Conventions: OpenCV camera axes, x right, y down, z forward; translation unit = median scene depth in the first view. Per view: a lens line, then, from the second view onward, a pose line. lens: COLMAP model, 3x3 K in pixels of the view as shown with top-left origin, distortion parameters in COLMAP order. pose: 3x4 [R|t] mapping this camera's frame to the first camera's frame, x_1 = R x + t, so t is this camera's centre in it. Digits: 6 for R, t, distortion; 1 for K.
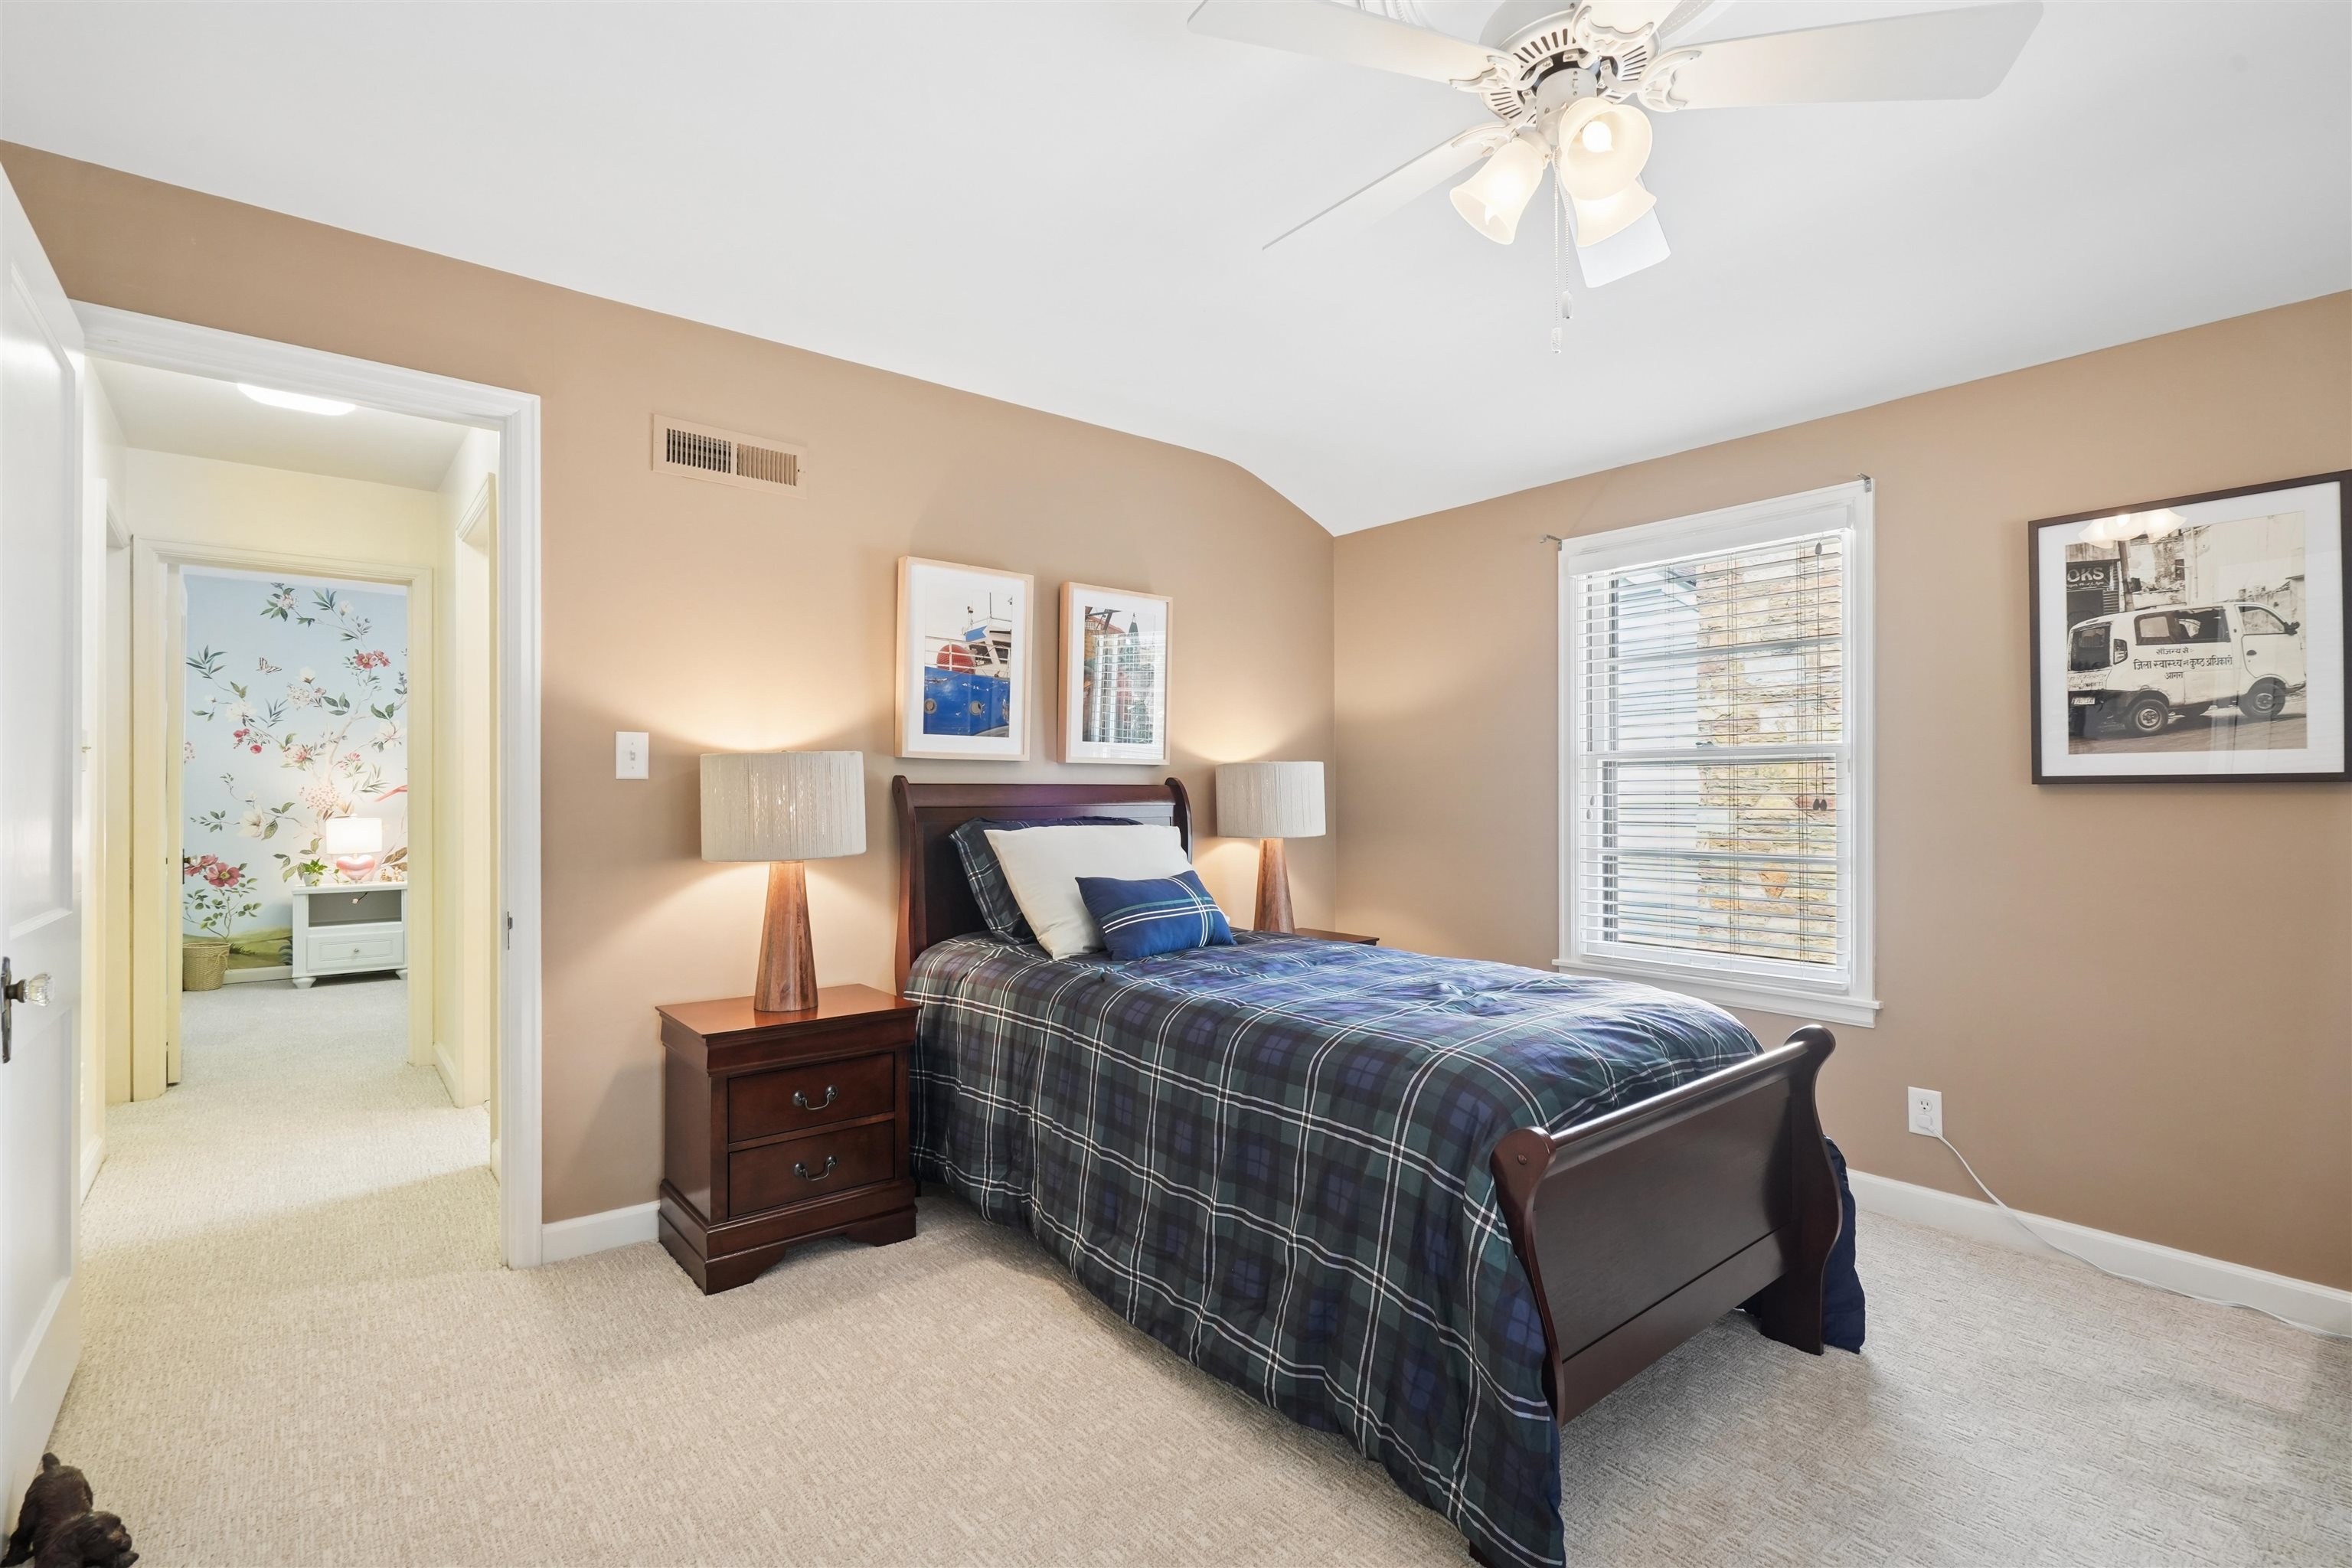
lens RADIAL K [[1080.4, 0, 1165.2], [0, 1080.4, 781.0], [0, 0, 1]] dist [-0.000571, 0.000058]
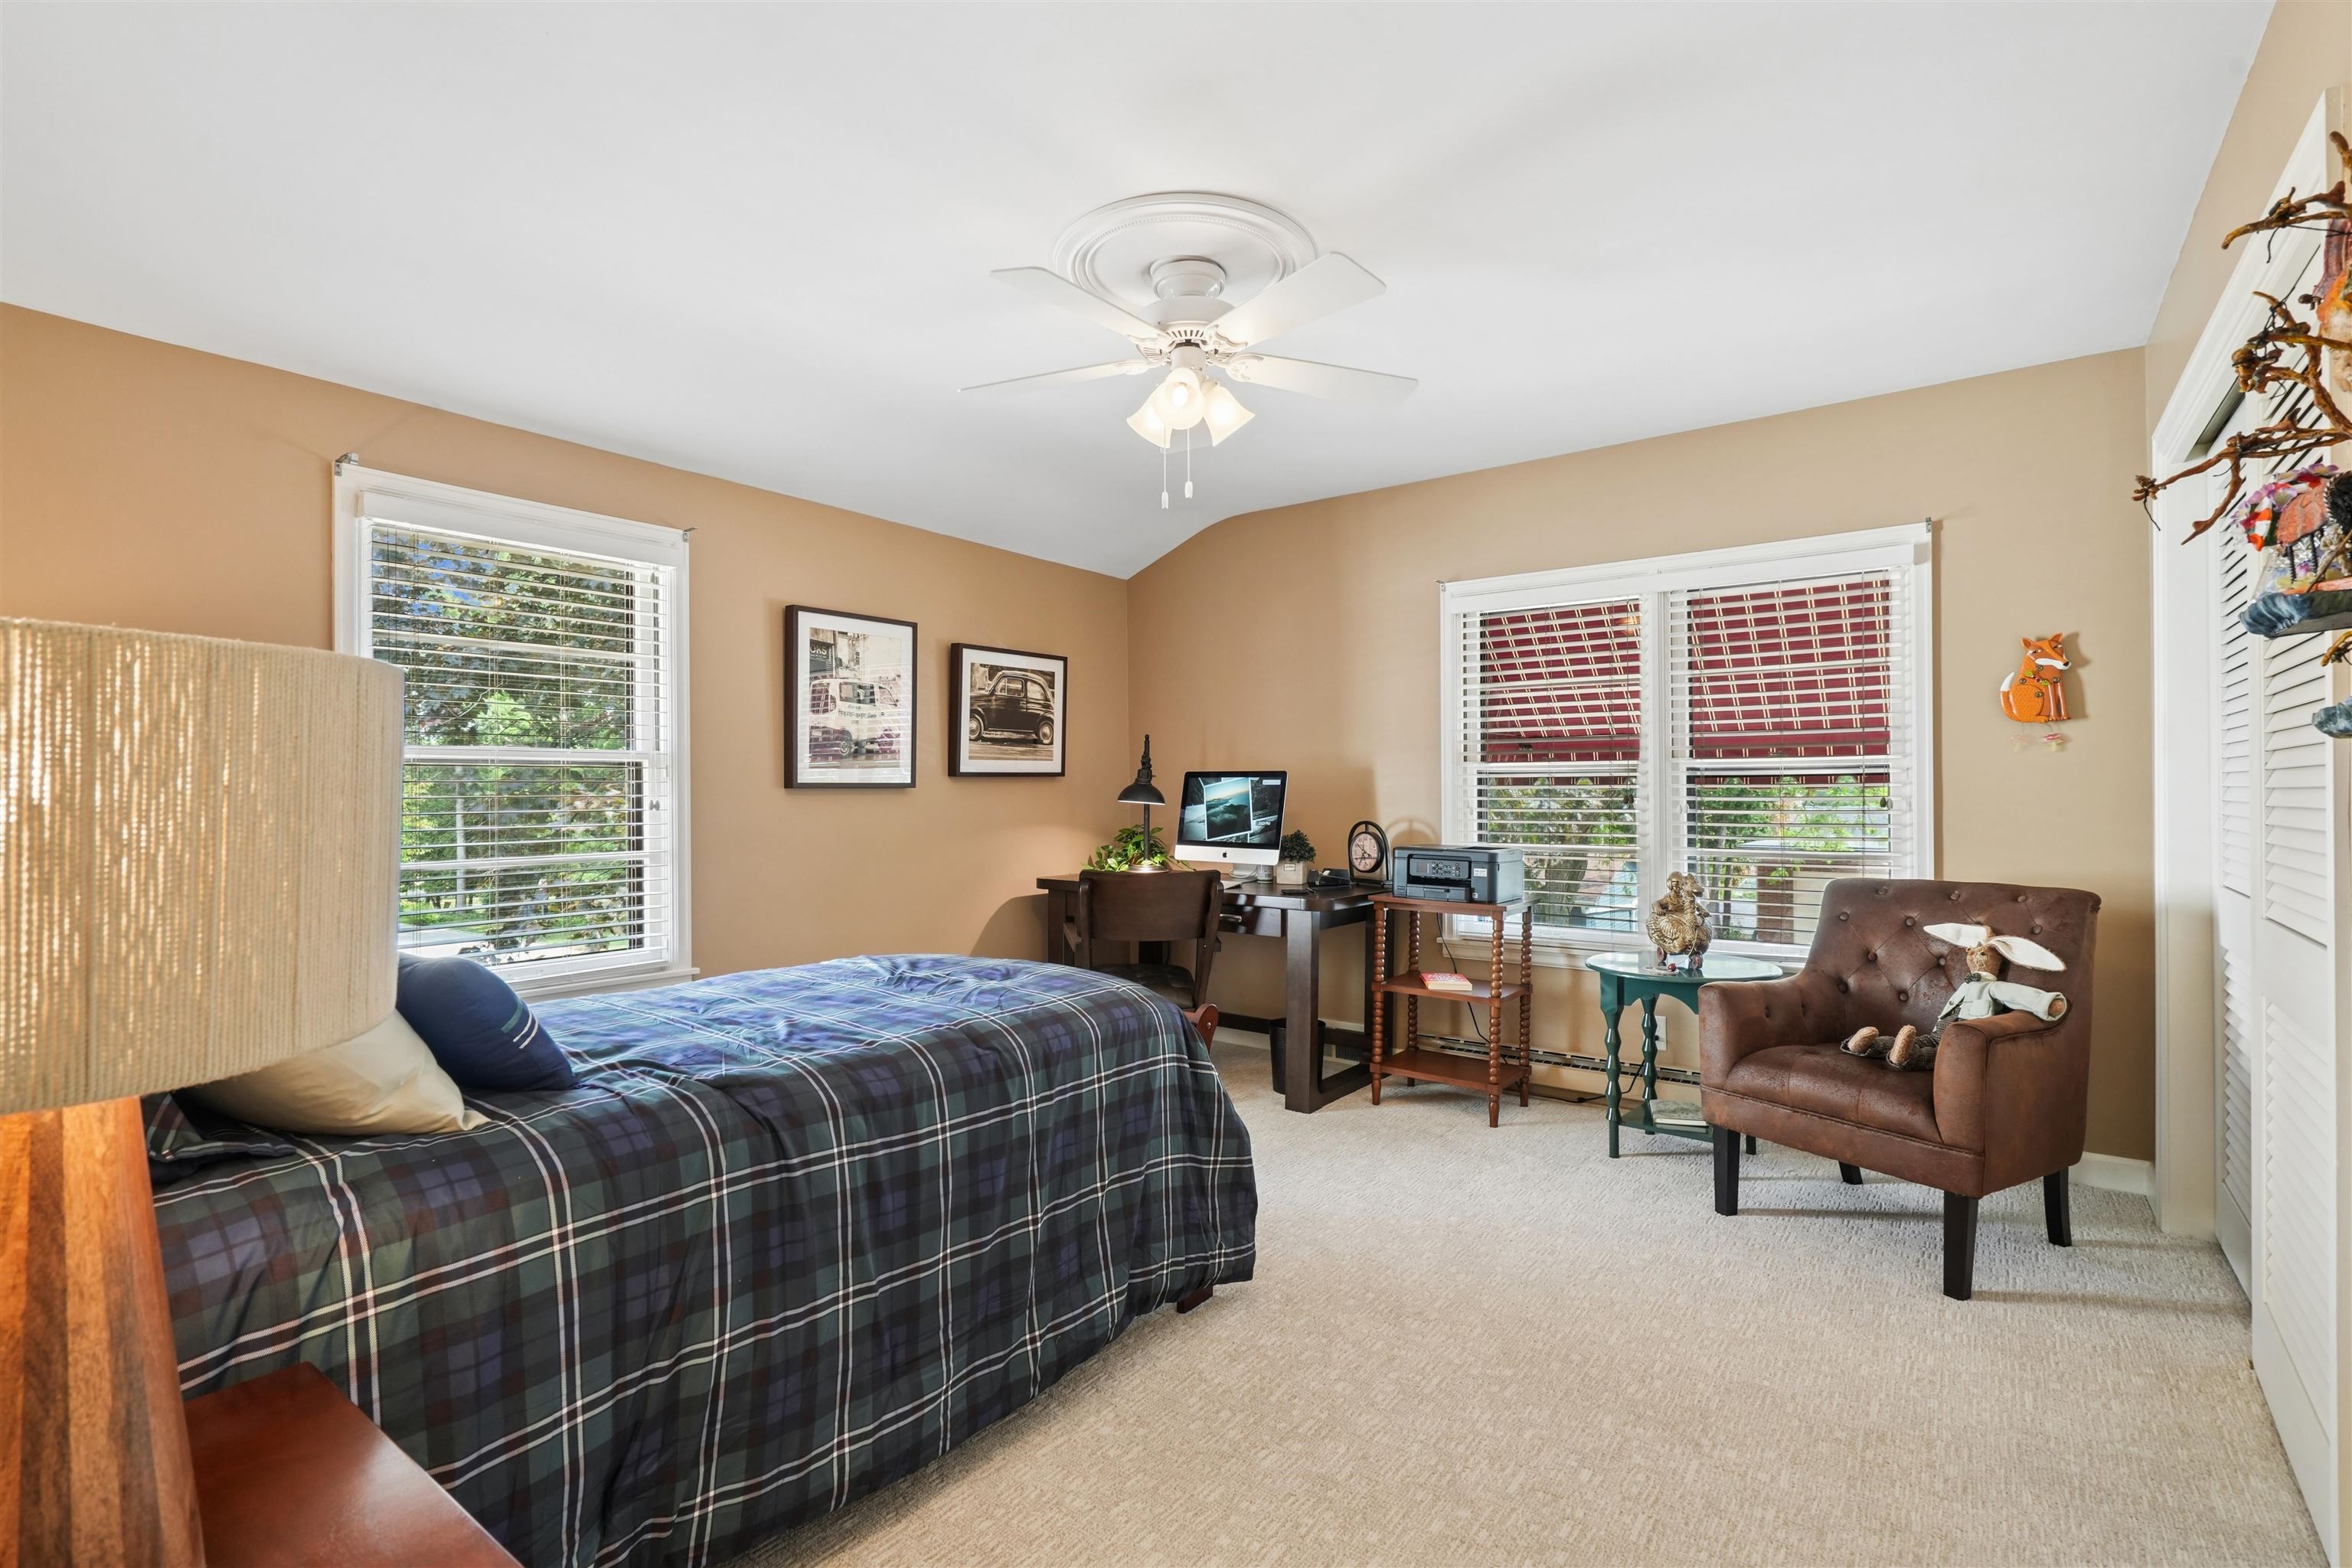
lens RADIAL K [[1080.4, 0, 1165.2], [0, 1080.4, 790.7], [0, 0, 1]] dist [-0.000571, 0.000058]
pose [[-0.236341, 0.003397, 0.971664, -0.755247], [-0.006737, 0.999964, -0.005135, 0.011030], [-0.971647, -0.007760, -0.236310, 0.916927]]
